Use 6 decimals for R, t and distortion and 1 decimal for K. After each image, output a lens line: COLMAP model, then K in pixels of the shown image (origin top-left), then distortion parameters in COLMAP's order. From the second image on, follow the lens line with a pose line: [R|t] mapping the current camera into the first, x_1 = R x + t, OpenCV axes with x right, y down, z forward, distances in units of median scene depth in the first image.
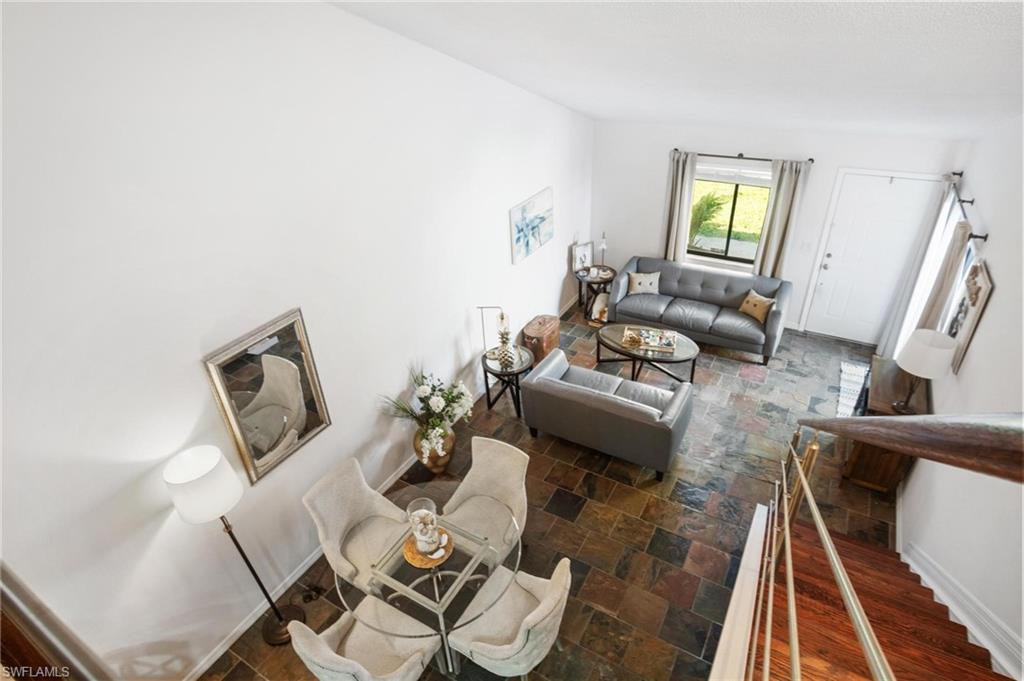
lens RADIAL K [[549.8, 0, 512.0], [0, 549.8, 340.5], [0, 0, 1]] dist [-0.024419, 0.001956]
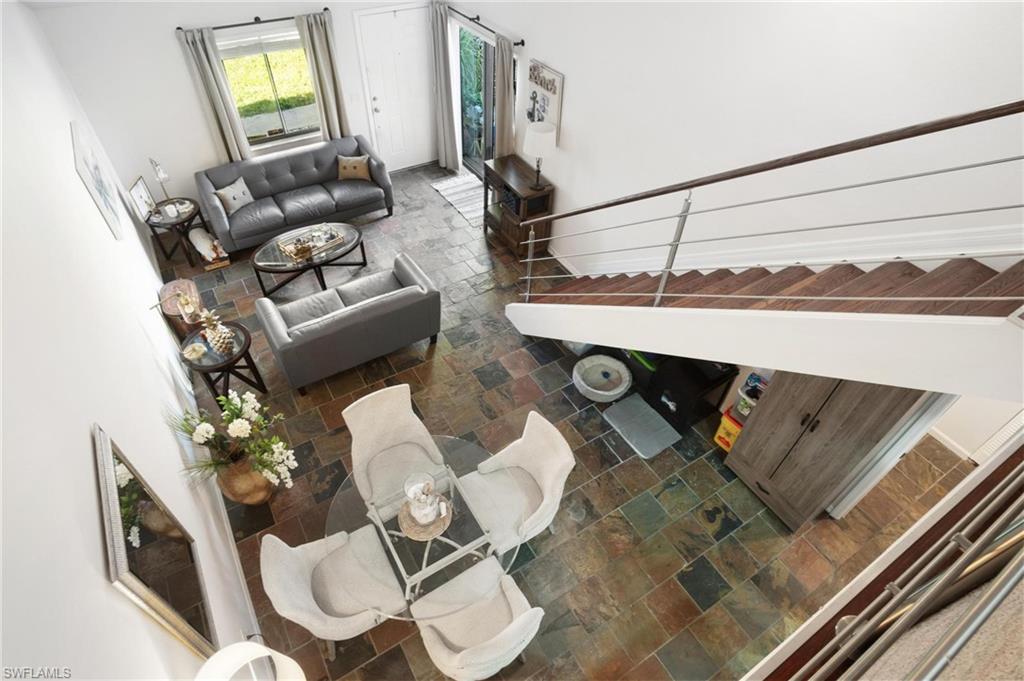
lens RADIAL K [[549.8, 0, 512.0], [0, 549.8, 340.5], [0, 0, 1]] dist [-0.024419, 0.001956]
pose [[0.461701, -0.585271, 0.666551, -0.291610], [0.418245, 0.806299, 0.418273, -0.106899], [-0.782242, 0.085665, 0.617056, 0.156962]]
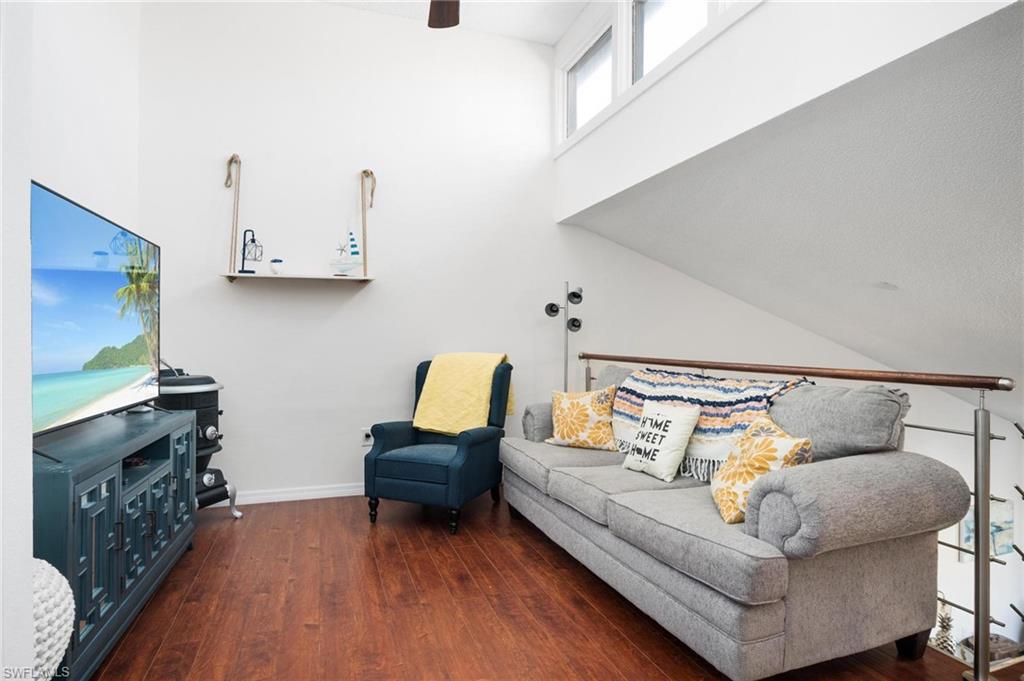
lens RADIAL K [[549.8, 0, 512.0], [0, 549.8, 340.5], [0, 0, 1]] dist [-0.024419, 0.001956]
pose [[0.761356, 0.046873, -0.646637, -0.003382], [-0.371427, 0.849019, -0.375778, 0.189303], [0.531393, 0.526279, 0.663816, -0.319013]]
